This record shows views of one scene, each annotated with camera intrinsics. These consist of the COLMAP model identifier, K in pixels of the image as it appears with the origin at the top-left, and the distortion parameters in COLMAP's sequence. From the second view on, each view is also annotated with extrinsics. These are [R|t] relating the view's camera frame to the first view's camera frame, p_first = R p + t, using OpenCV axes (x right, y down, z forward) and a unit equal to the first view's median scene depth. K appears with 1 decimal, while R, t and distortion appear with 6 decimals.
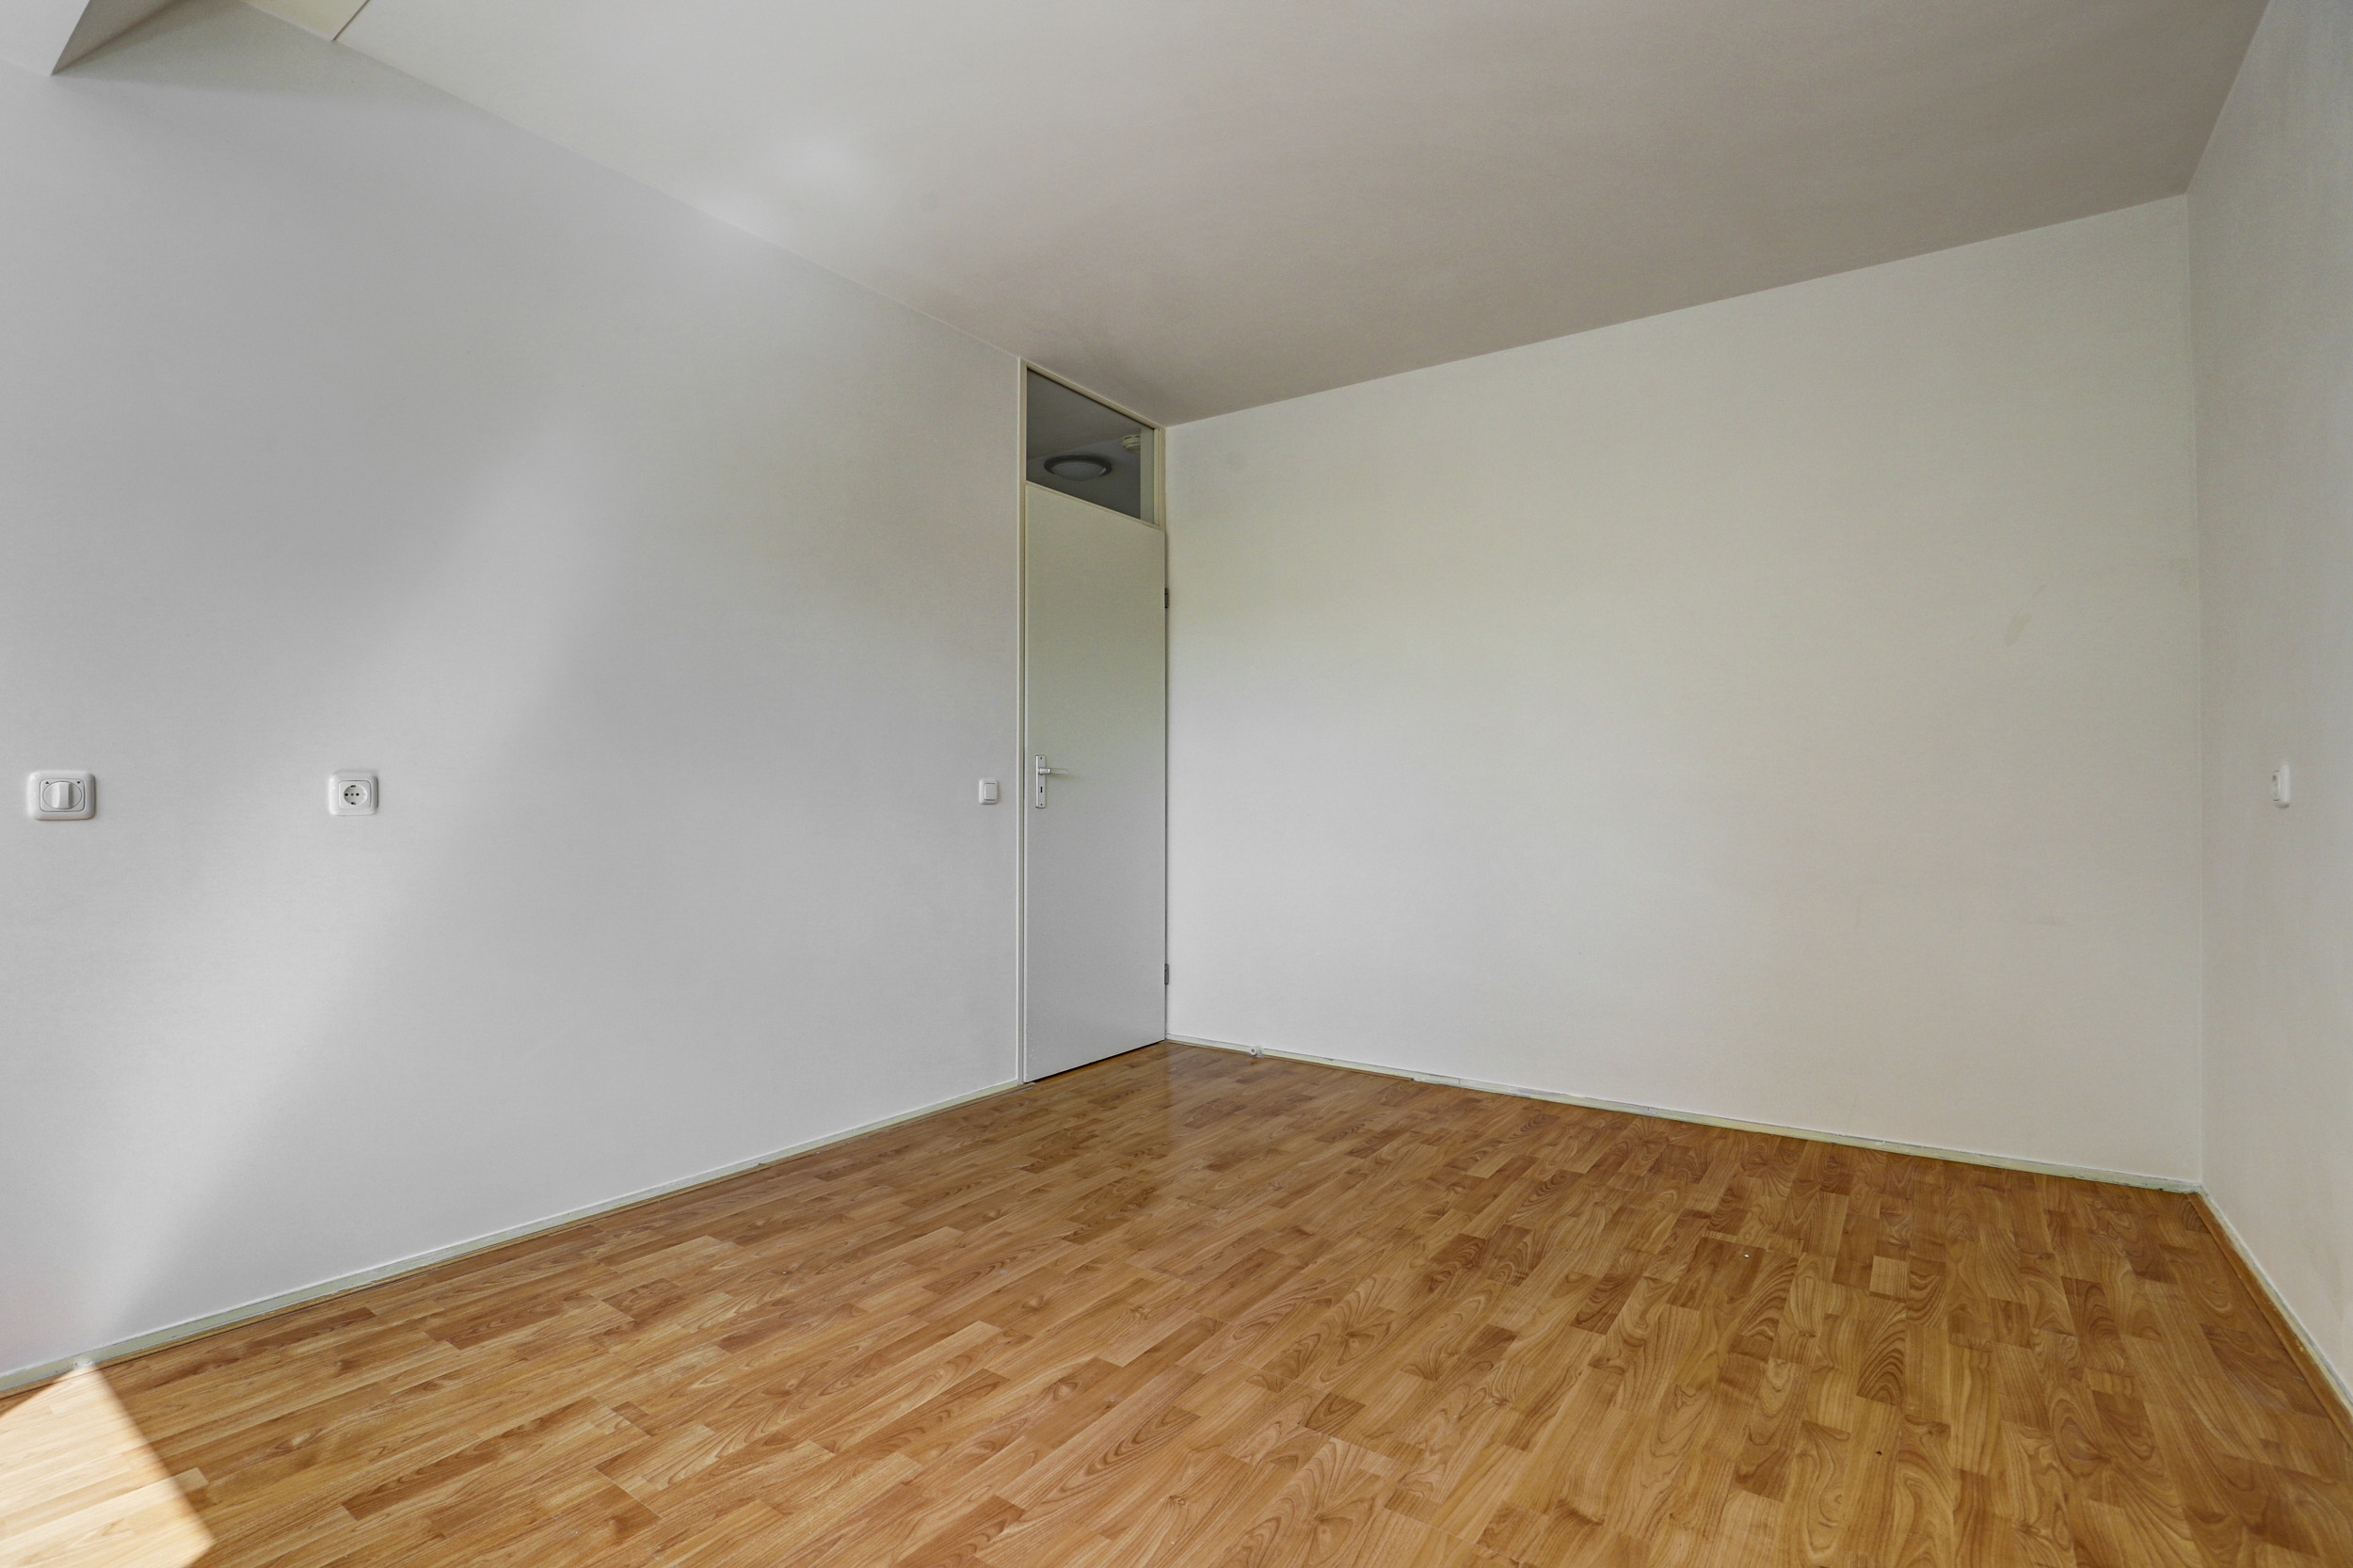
lens RADIAL K [[1098.7, 0, 1179.3], [0, 1098.7, 785.5], [0, 0, 1]] dist [-0.021532, 0.001434]
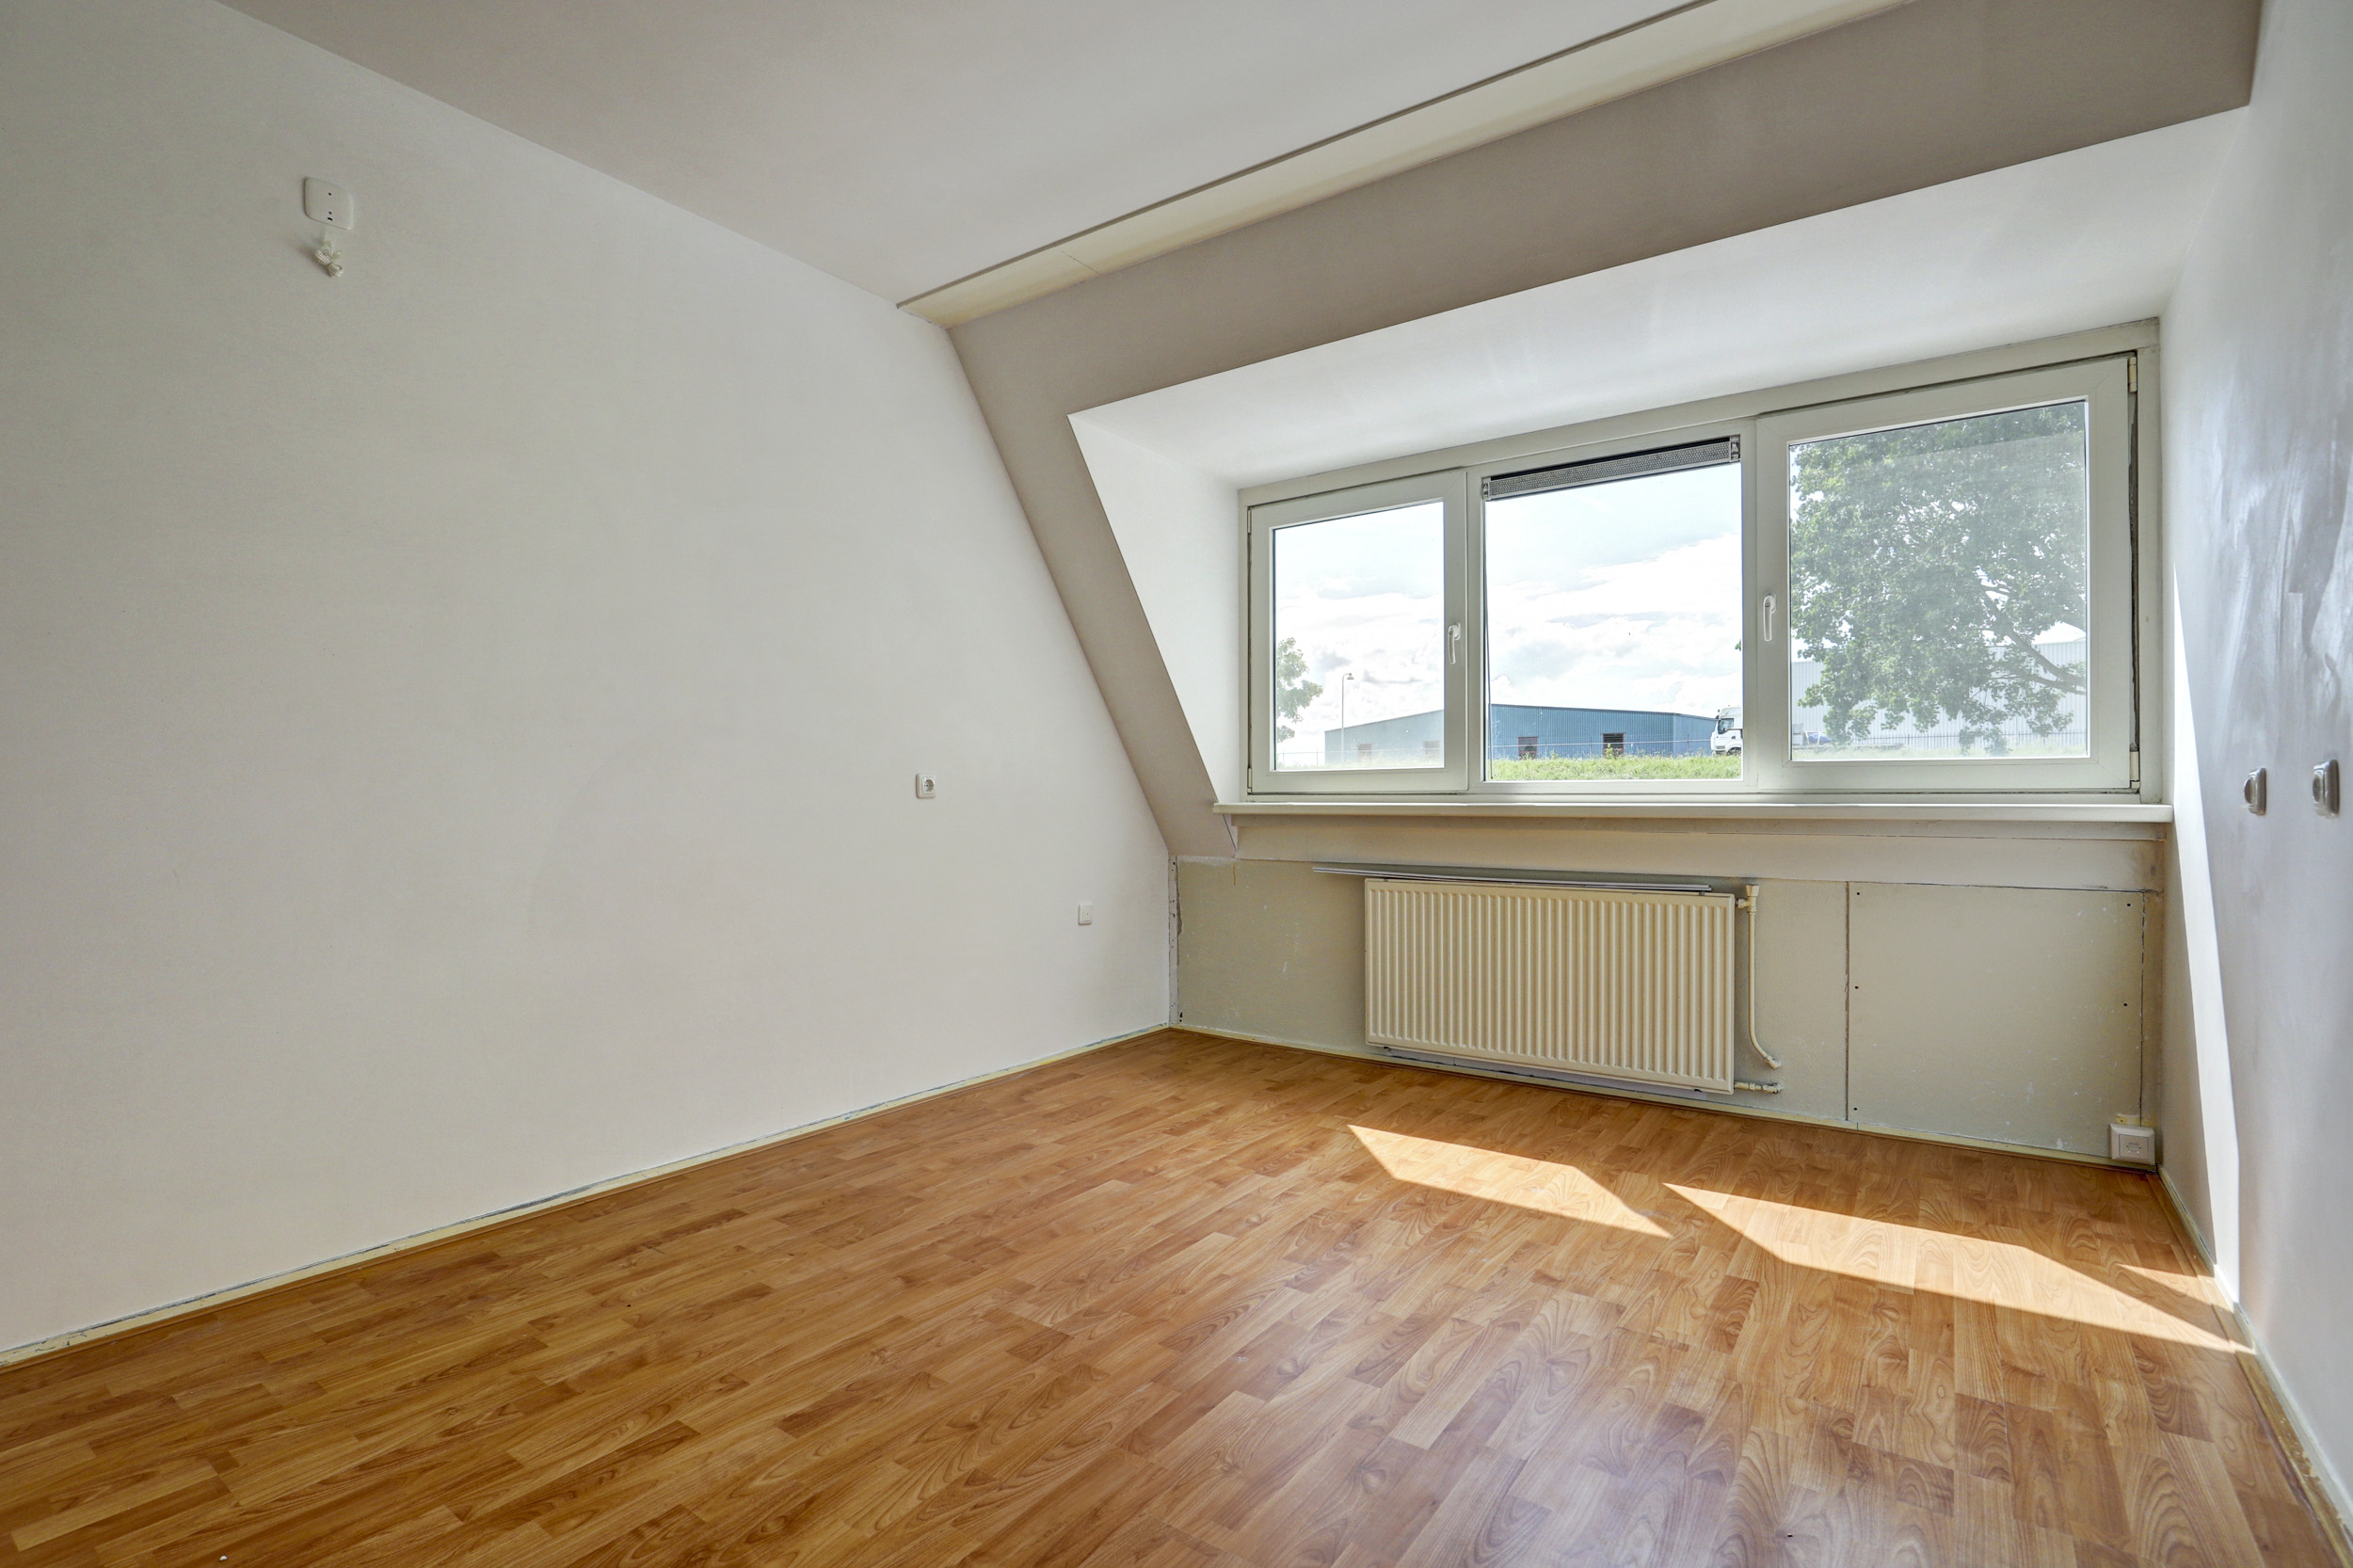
lens RADIAL K [[1098.7, 0, 1179.1], [0, 1098.7, 795.4], [0, 0, 1]] dist [-0.021532, 0.001434]
pose [[-0.999969, -0.001127, 0.007762, -0.009496], [-0.001195, 0.999961, -0.008778, 0.022911], [-0.007752, -0.008787, -0.999931, 2.015589]]
